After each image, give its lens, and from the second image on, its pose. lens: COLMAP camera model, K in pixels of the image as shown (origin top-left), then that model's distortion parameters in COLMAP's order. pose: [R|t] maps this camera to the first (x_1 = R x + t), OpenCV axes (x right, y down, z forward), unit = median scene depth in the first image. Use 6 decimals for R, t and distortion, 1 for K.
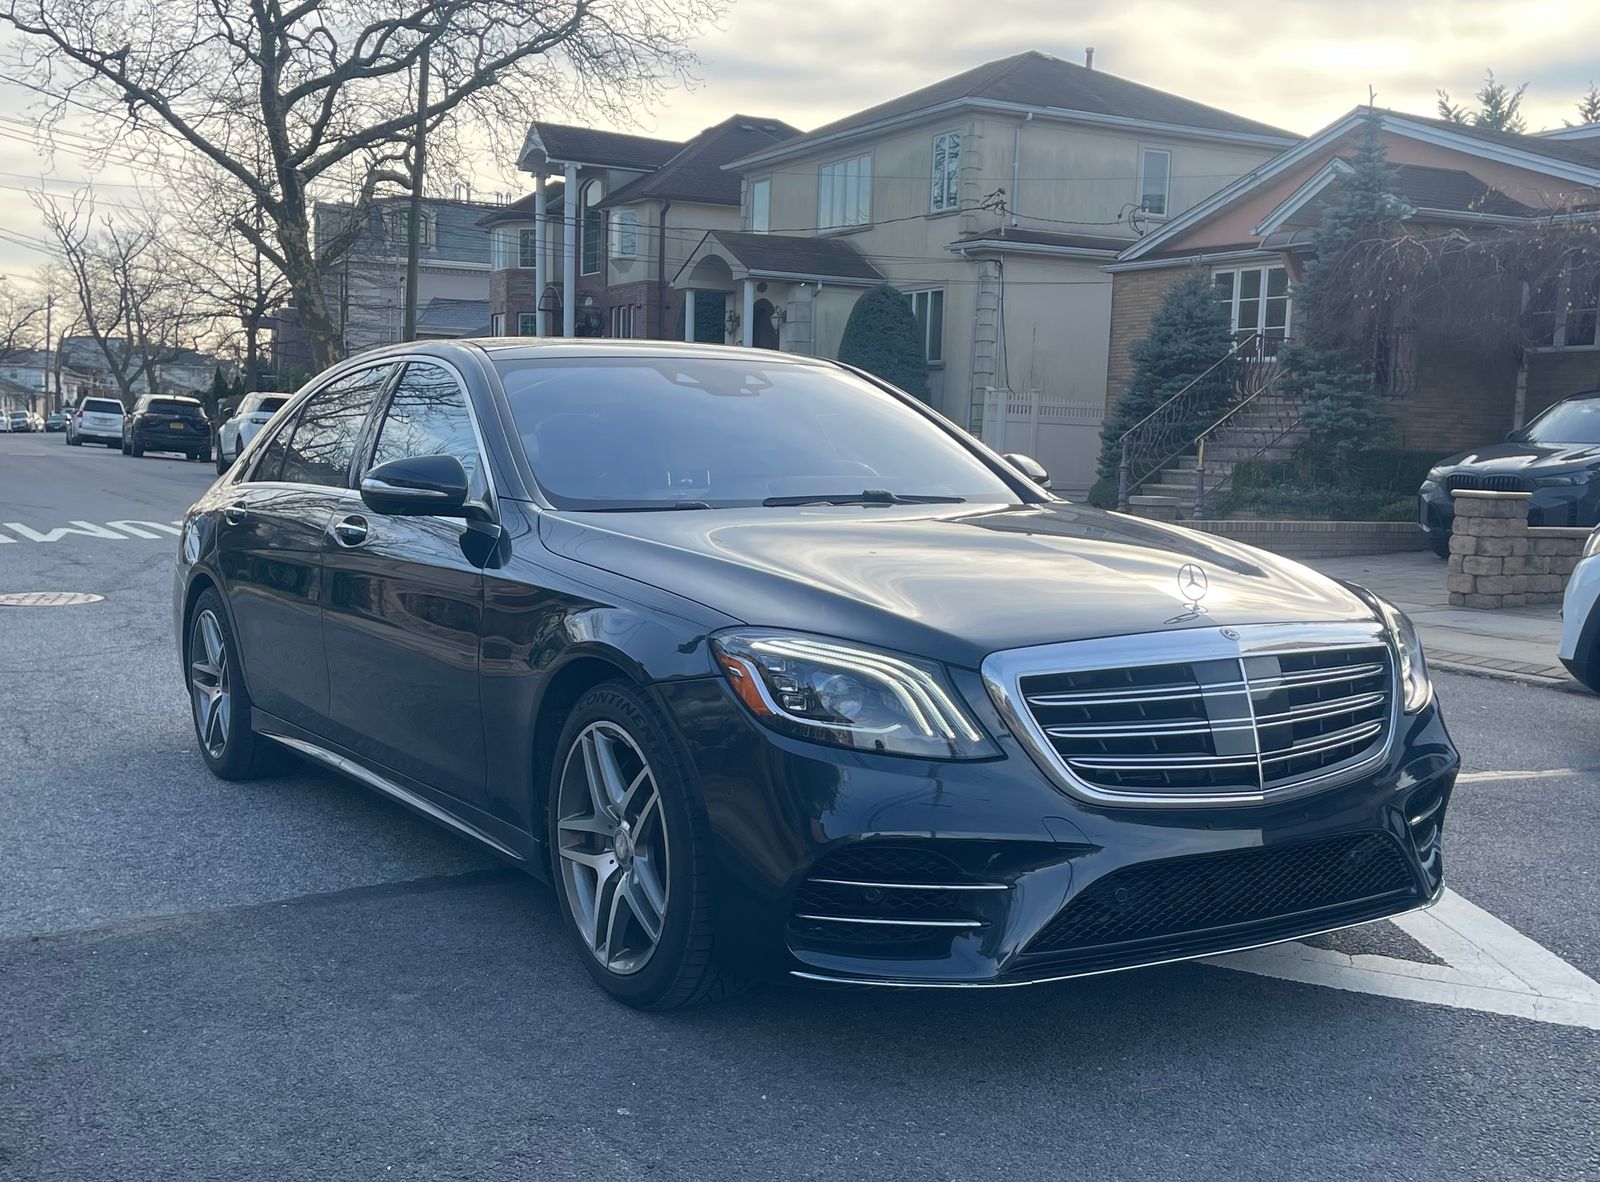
lens RADIAL K [[1775.7, 0, 802.8], [0, 1775.7, 598.9], [0, 0, 1]] dist [-0.026959, 0.000000]
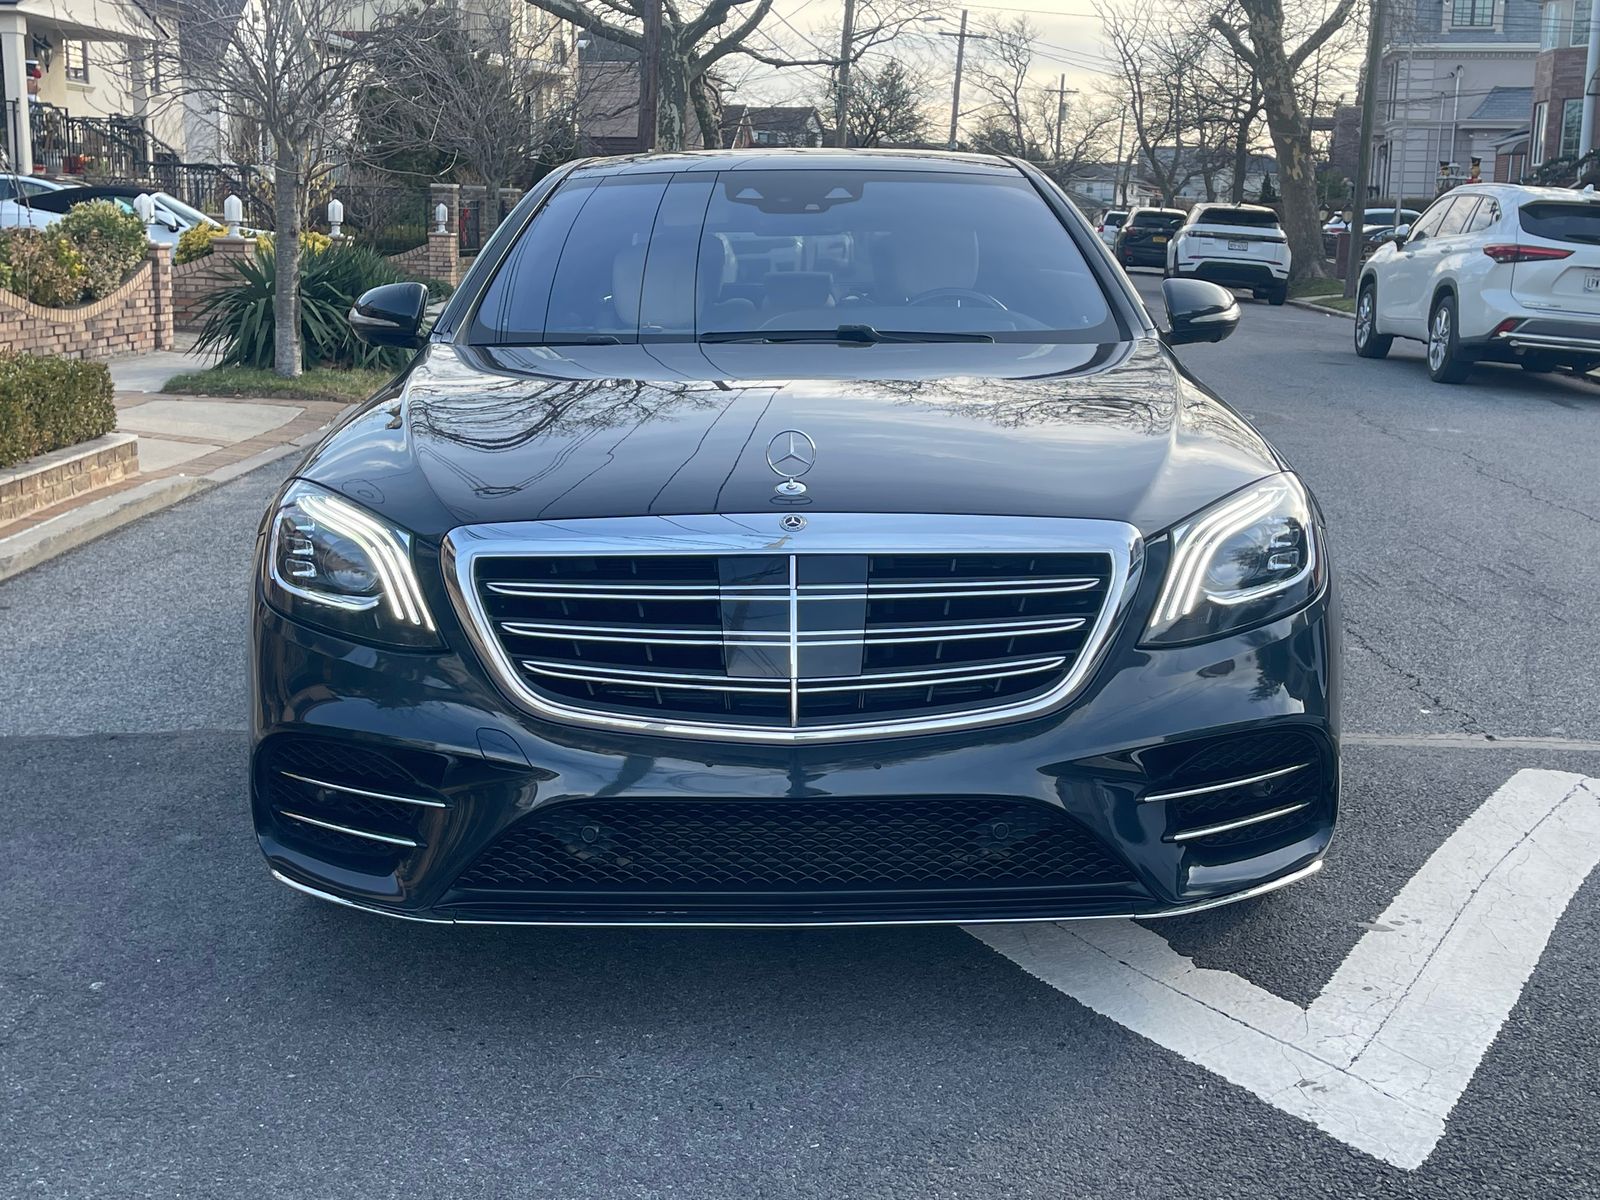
lens RADIAL K [[1882.2, 0, 801.0], [0, 1882.2, 589.9], [0, 0, 1]] dist [0.000009, 0.000000]
pose [[0.845203, 0.079657, -0.528476, 0.637128], [-0.032611, 0.994674, 0.097773, -0.029124], [0.533450, -0.065404, 0.843299, 0.290262]]
